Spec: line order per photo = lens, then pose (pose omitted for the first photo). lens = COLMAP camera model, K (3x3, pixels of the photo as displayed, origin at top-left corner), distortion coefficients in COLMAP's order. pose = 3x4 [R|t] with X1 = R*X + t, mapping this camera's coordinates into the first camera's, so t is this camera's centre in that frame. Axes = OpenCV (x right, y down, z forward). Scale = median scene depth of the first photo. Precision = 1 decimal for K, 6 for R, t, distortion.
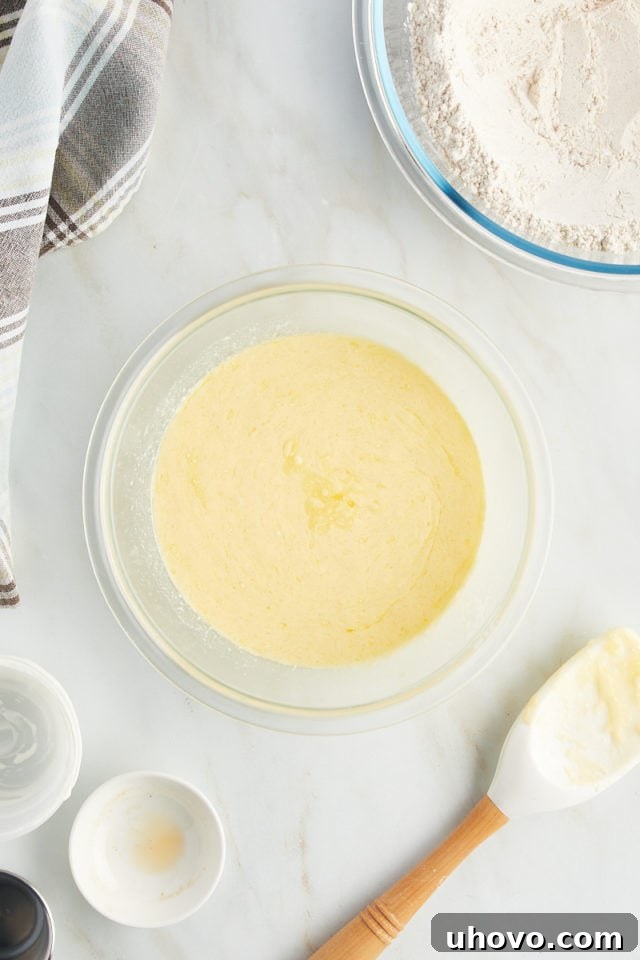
lens RADIAL K [[730.3, 0, 316.4], [0, 730.3, 481.5], [0, 0, 1]] dist [0.013005, 0.007466]
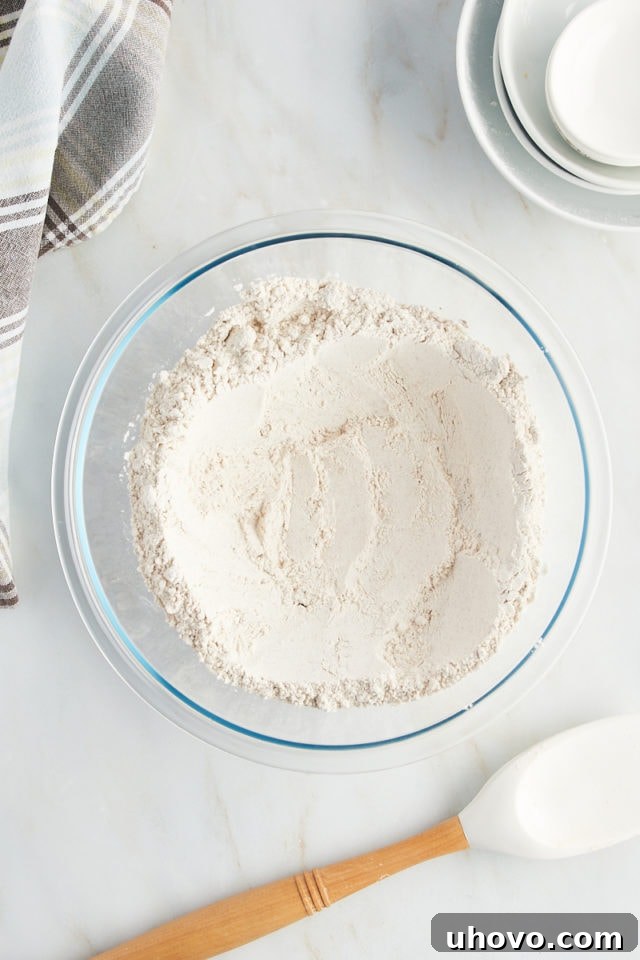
lens RADIAL K [[730.3, 0, 320.1], [0, 730.3, 478.5], [0, 0, 1]] dist [0.013005, 0.007466]
pose [[0.999991, 0.000855, 0.004145, 0.378716], [-0.000848, 0.999998, -0.001794, -0.602913], [-0.004146, 0.001790, 0.999990, 0.008013]]
